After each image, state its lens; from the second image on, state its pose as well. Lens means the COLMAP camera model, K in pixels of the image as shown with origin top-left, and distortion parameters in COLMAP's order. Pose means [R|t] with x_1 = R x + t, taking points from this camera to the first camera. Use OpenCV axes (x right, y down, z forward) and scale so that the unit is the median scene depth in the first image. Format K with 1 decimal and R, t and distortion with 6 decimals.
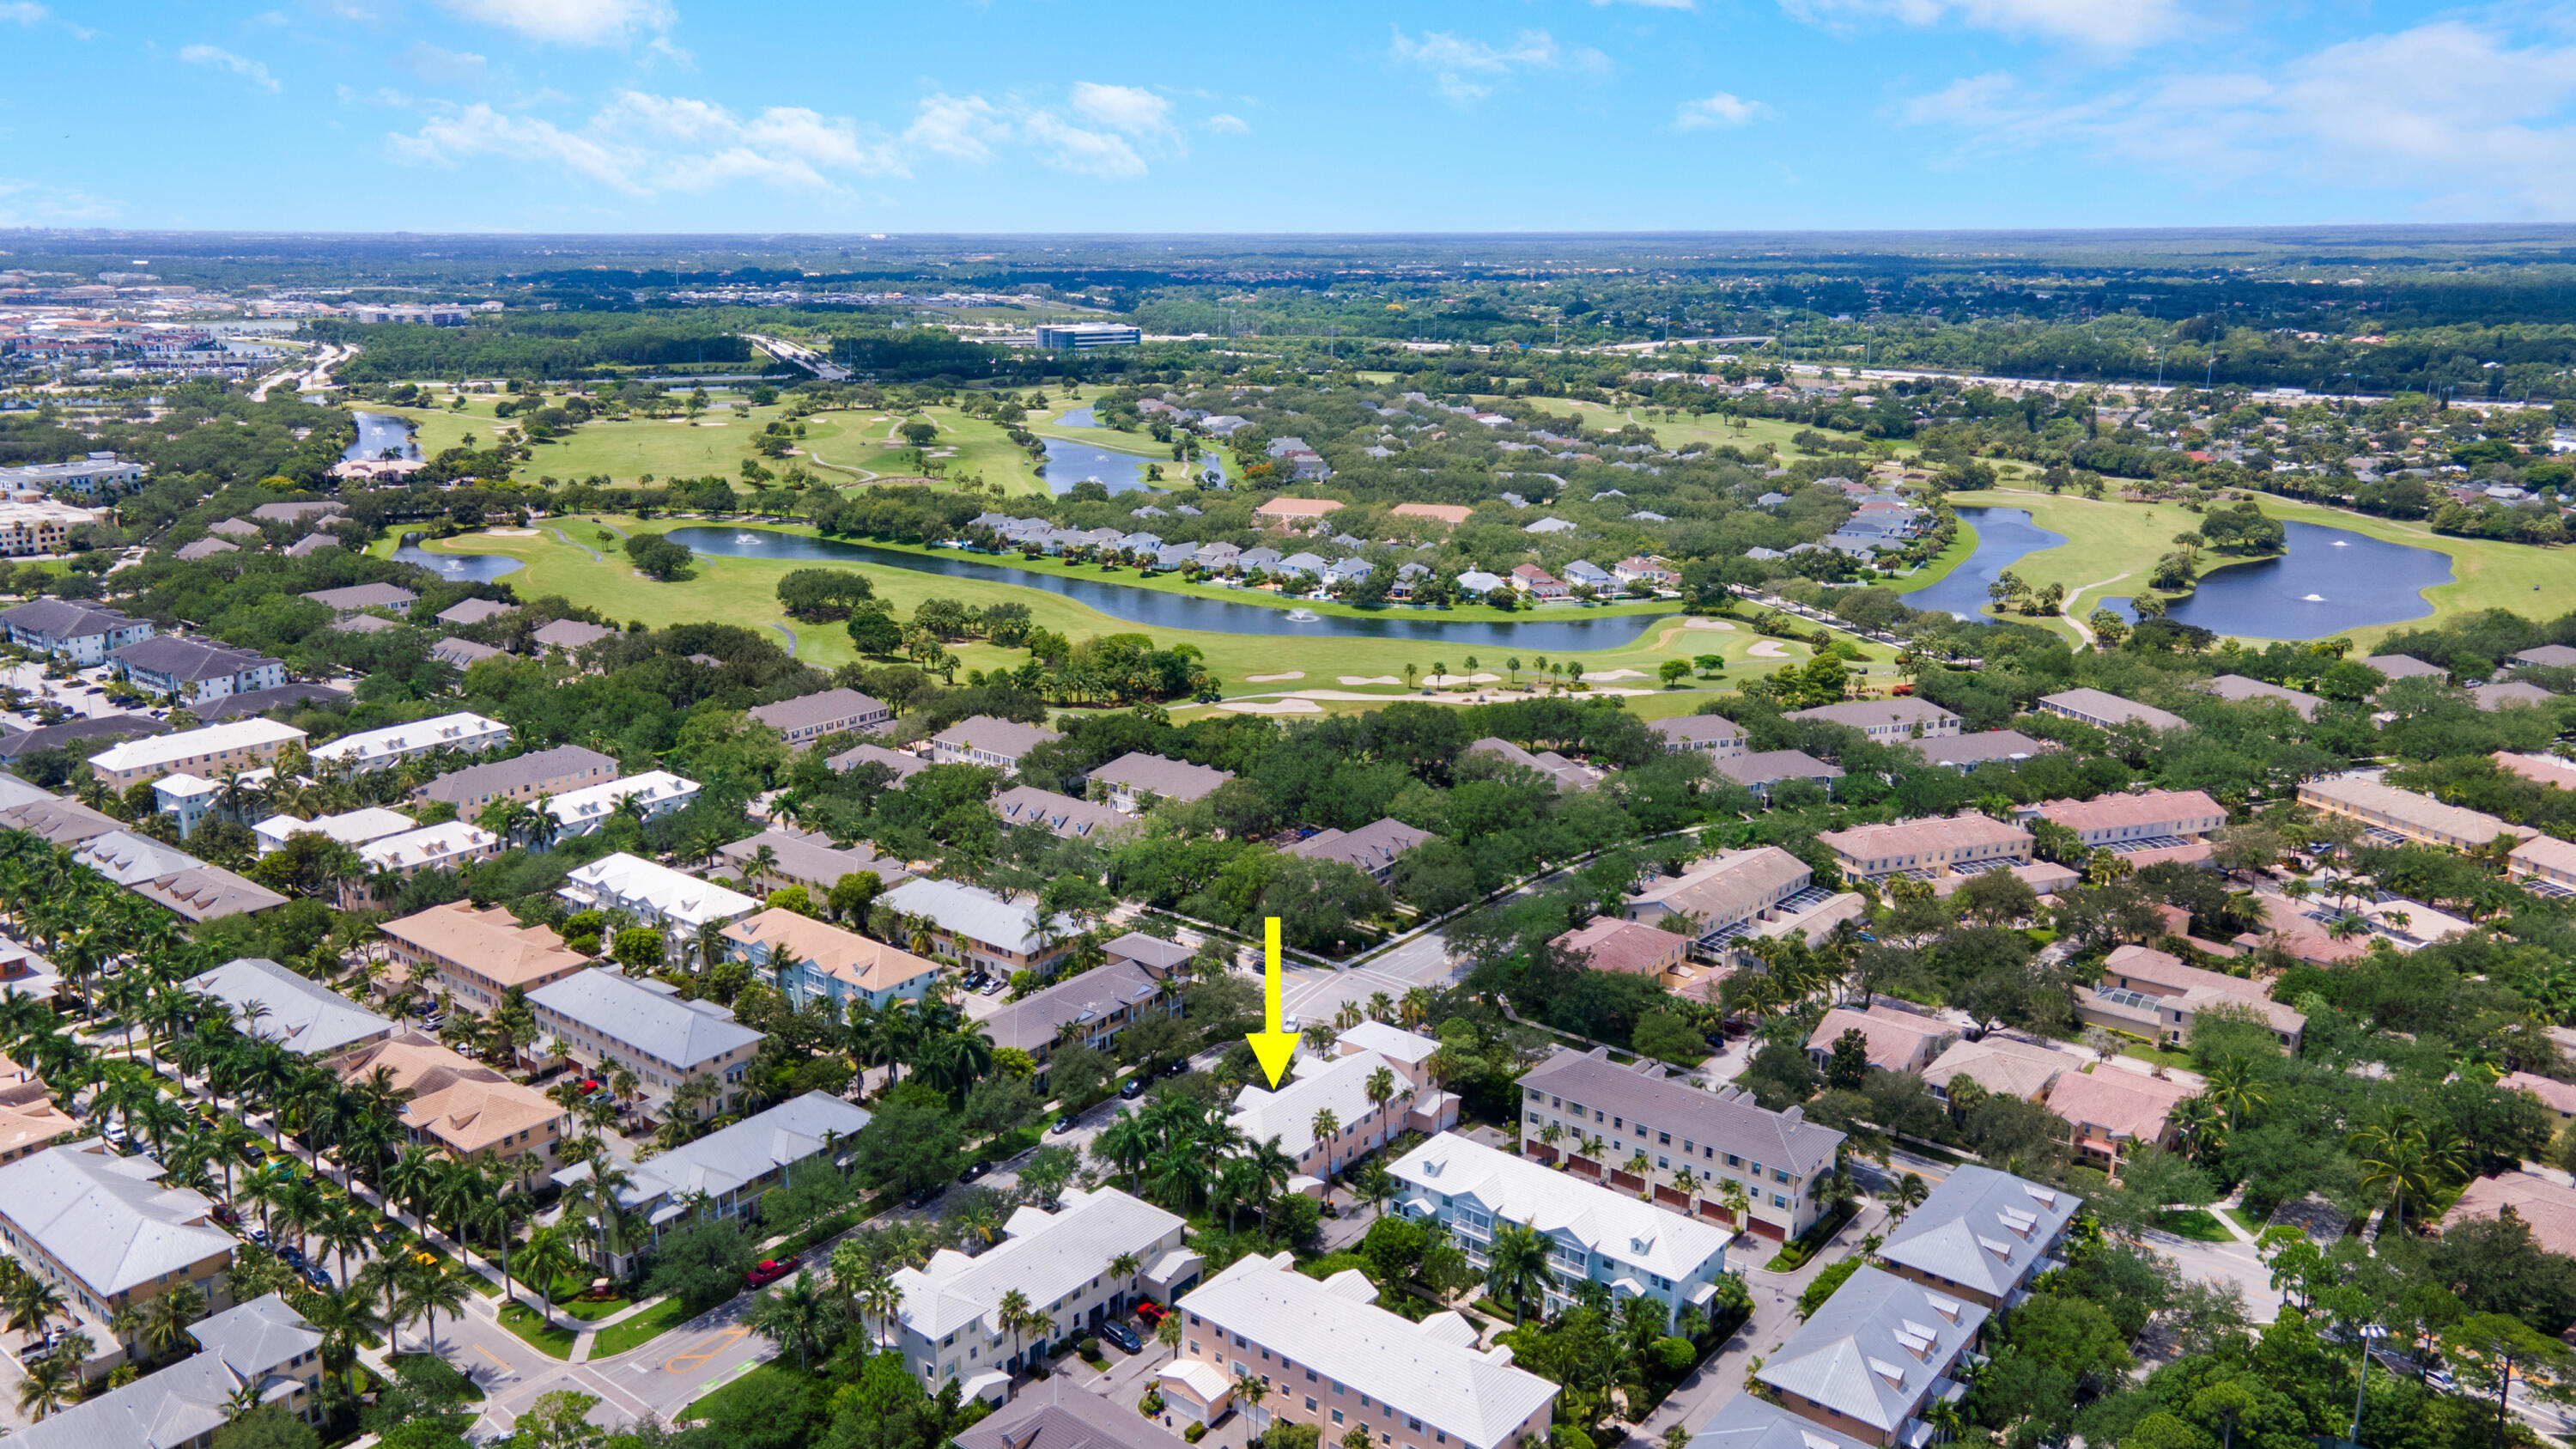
lens RADIAL K [[1918.1, 0, 1288.0], [0, 1918.1, 724.5], [0, 0, 1]] dist [0.004742, 0.016061]
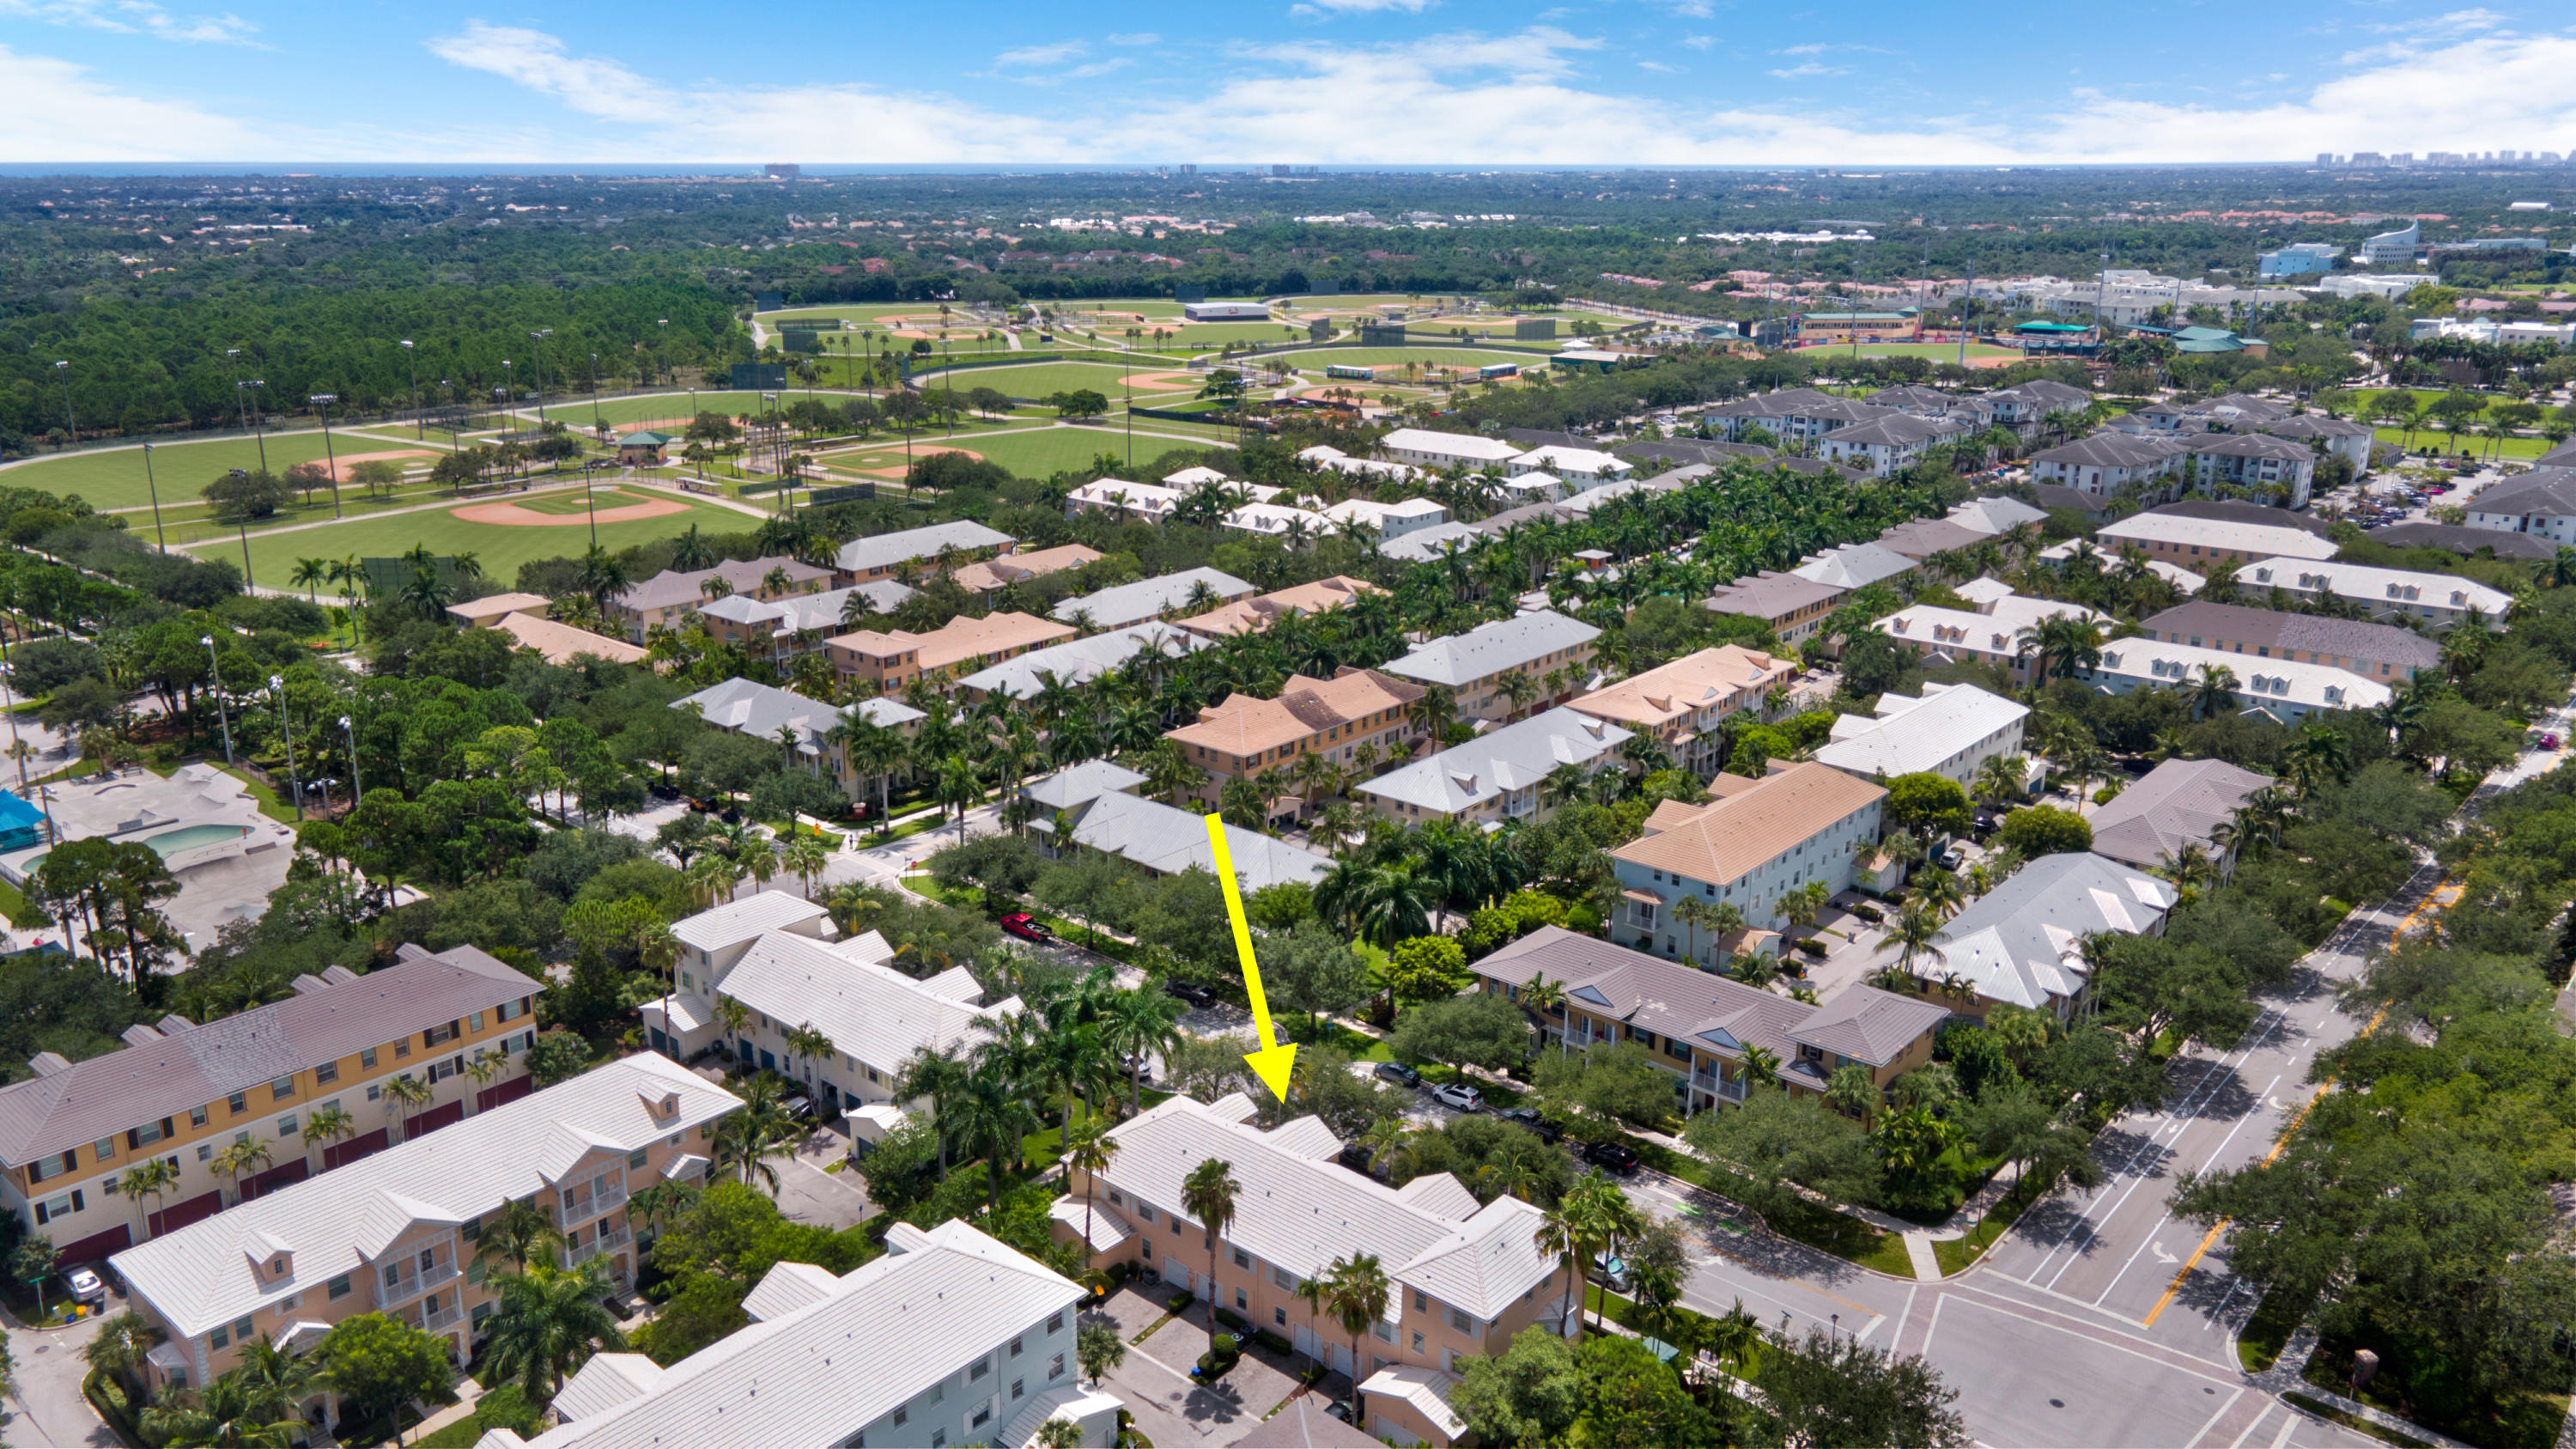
lens RADIAL K [[1918.1, 0, 1288.0], [0, 1918.1, 724.5], [0, 0, 1]] dist [0.004742, 0.016061]
pose [[-0.036112, 0.276642, -0.960294, 0.471424], [-0.265400, 0.923760, 0.276098, -0.064093], [0.963462, 0.264832, 0.040062, 0.926093]]
